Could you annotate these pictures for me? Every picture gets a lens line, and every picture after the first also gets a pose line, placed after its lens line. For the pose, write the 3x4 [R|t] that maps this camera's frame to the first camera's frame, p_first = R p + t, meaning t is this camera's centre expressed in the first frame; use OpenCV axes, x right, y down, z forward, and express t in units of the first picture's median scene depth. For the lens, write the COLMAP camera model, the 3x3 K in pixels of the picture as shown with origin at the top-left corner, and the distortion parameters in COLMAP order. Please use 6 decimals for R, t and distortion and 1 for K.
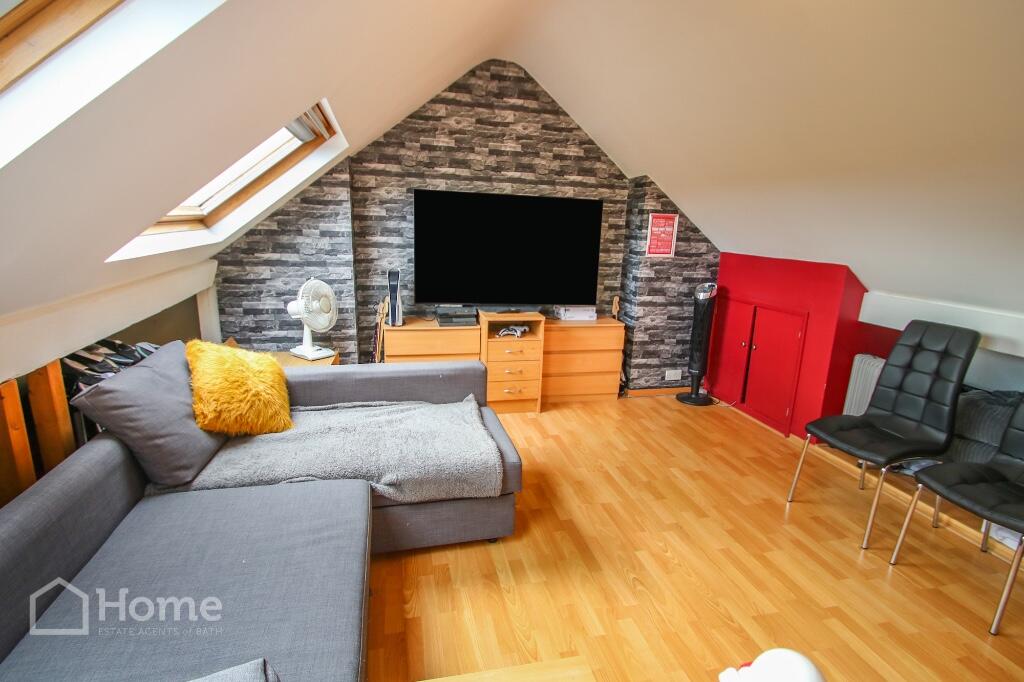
lens RADIAL K [[485.5, 0, 516.0], [0, 485.5, 341.6], [0, 0, 1]] dist [0.007628, -0.004598]
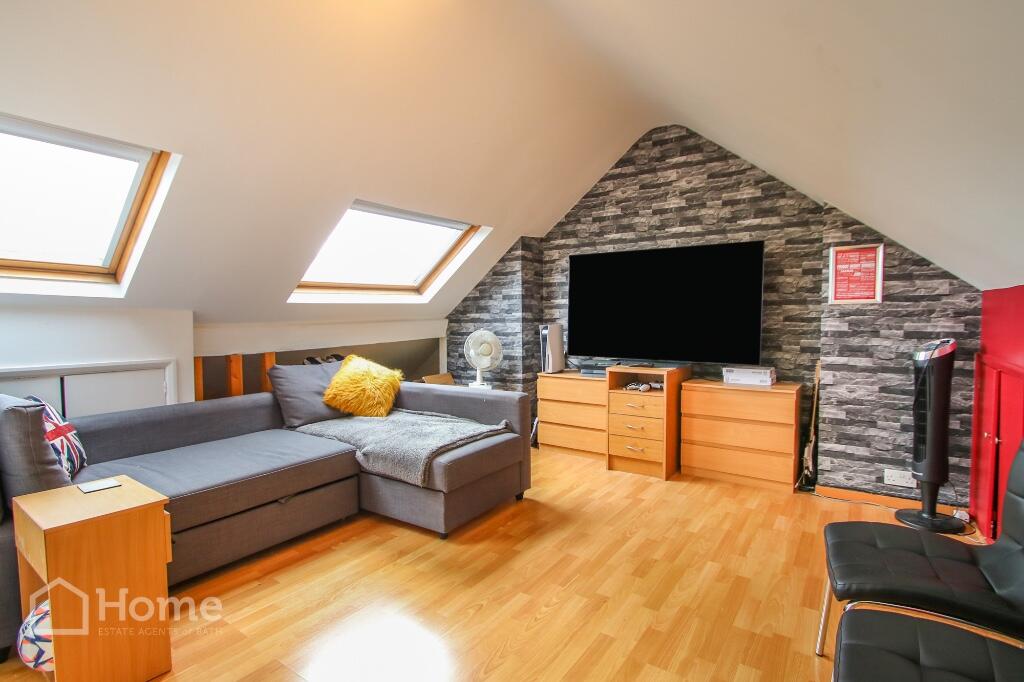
lens RADIAL K [[485.5, 0, 520.0], [0, 485.5, 343.6], [0, 0, 1]] dist [0.007628, -0.004598]
pose [[0.680328, 0.002234, -0.732904, 0.517671], [-0.138002, 0.982499, -0.125108, 0.048958], [0.719798, 0.186257, 0.668730, 0.169200]]
